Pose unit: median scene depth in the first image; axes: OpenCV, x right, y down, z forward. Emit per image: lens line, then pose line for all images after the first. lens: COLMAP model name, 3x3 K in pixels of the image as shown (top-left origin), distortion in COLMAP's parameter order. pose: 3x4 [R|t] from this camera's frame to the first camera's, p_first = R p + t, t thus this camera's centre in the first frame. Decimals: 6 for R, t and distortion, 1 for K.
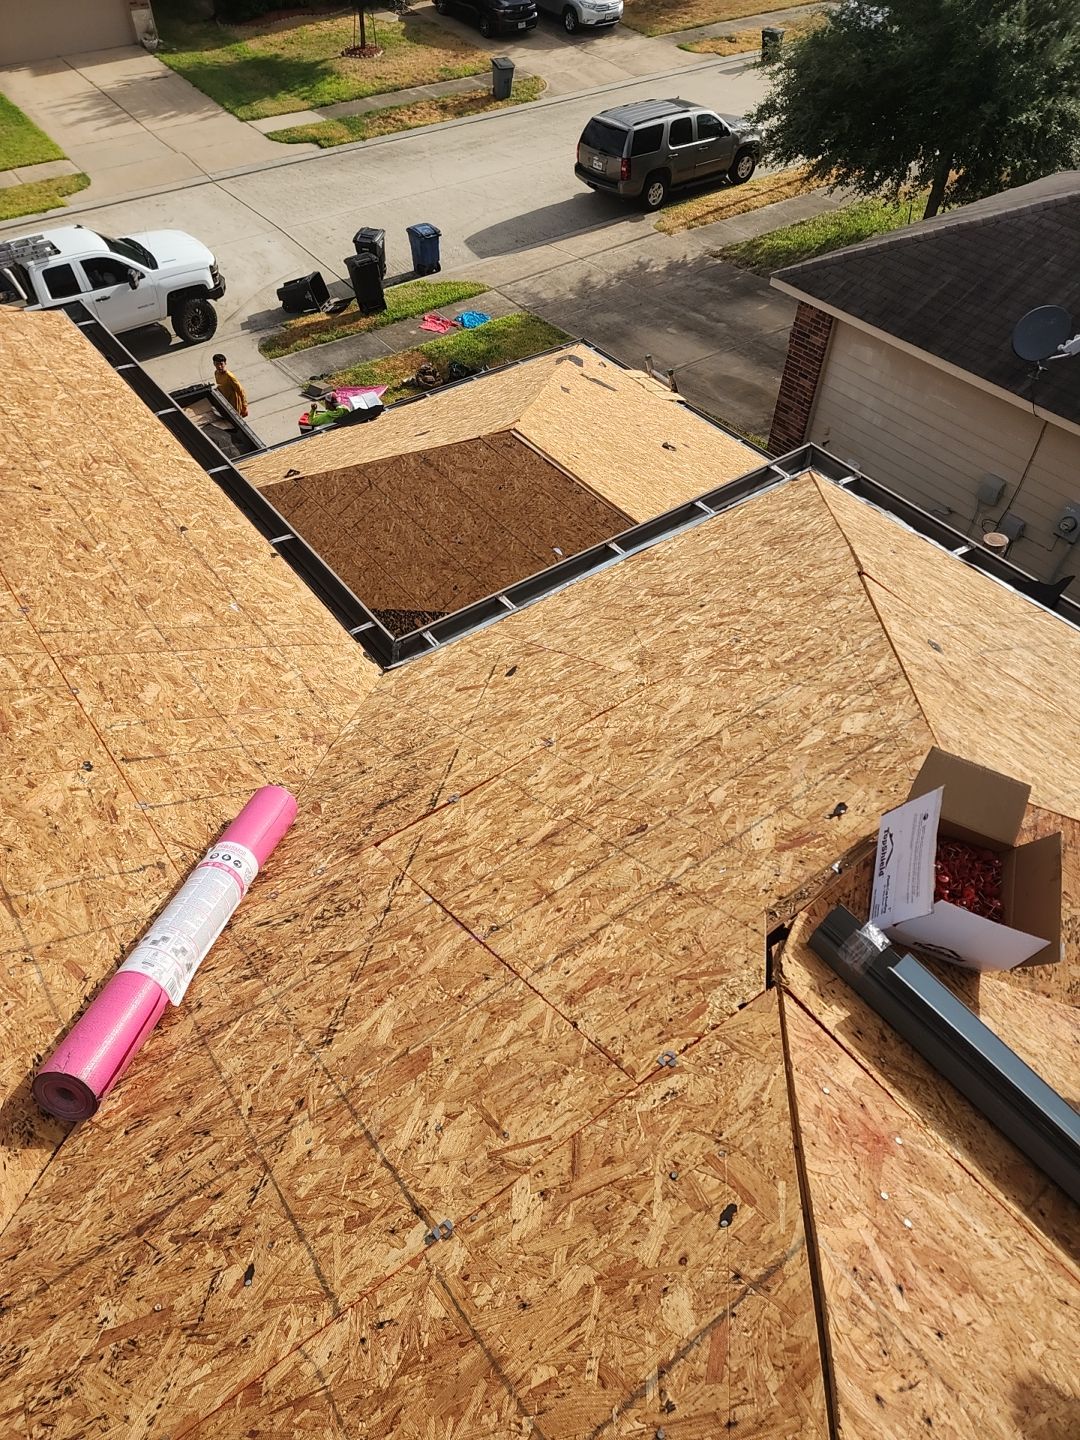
lens RADIAL K [[981.2, 0, 540.0], [0, 981.2, 720.0], [0, 0, 1]] dist [0.001114, 0.000209]
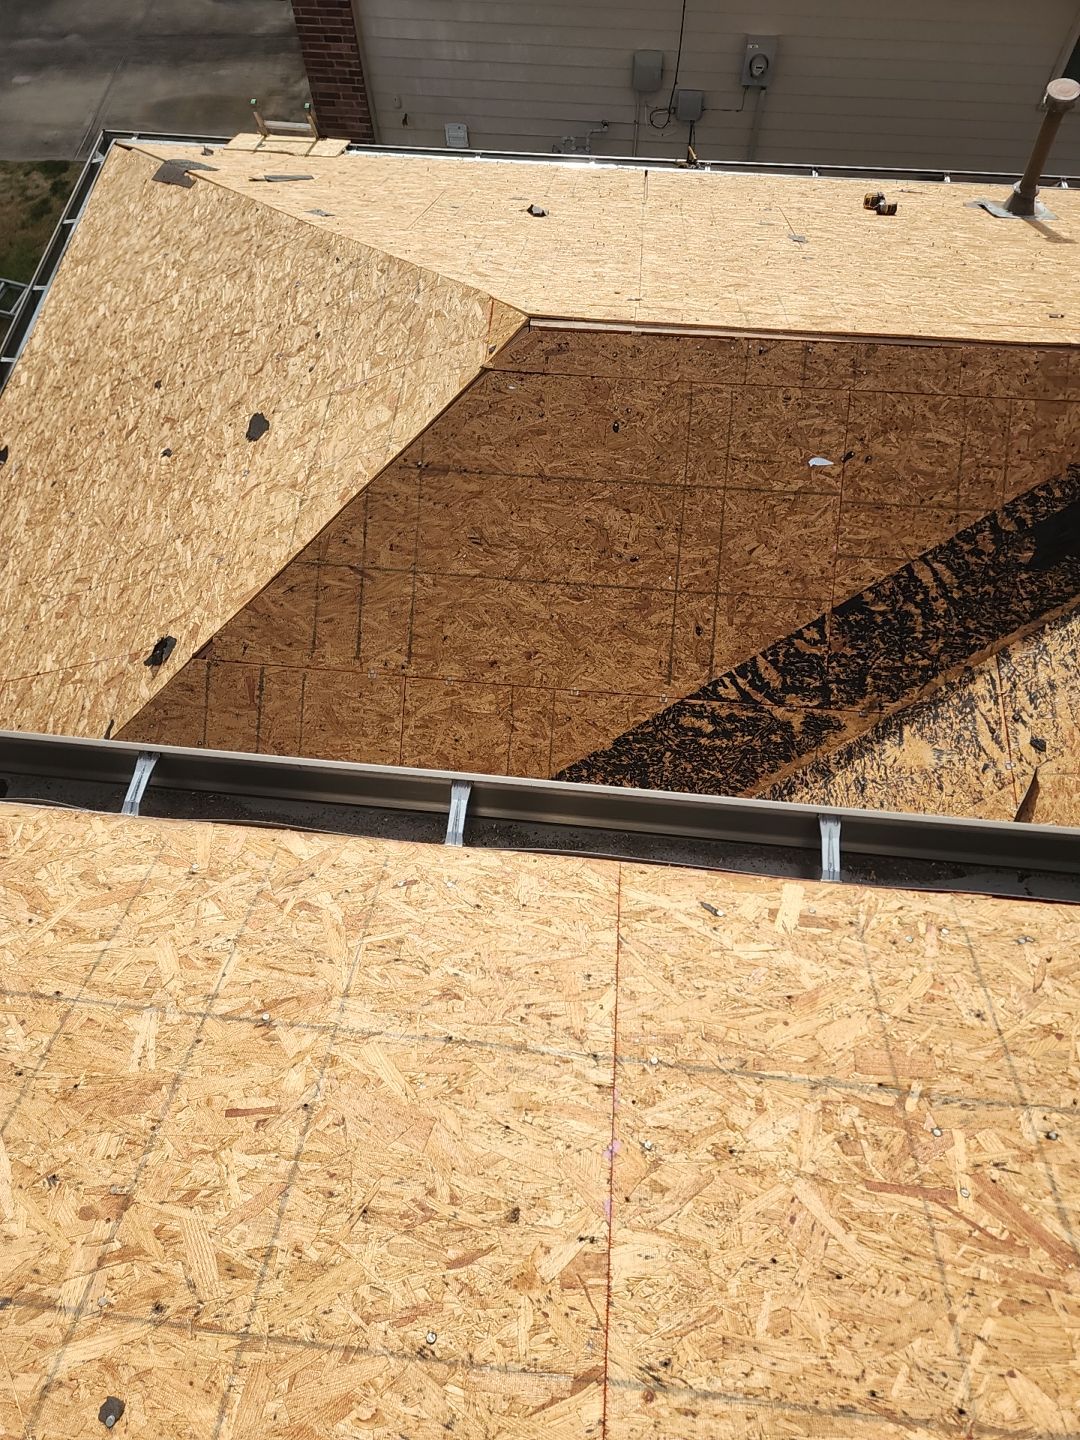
lens RADIAL K [[1074.1, 0, 540.0], [0, 1074.1, 720.0], [0, 0, 1]] dist [-0.003837, -0.000215]
pose [[0.678474, -0.654246, 0.334118, -0.221158], [0.560438, 0.755019, 0.340375, -0.211696], [-0.474955, -0.043684, 0.878925, 0.341520]]
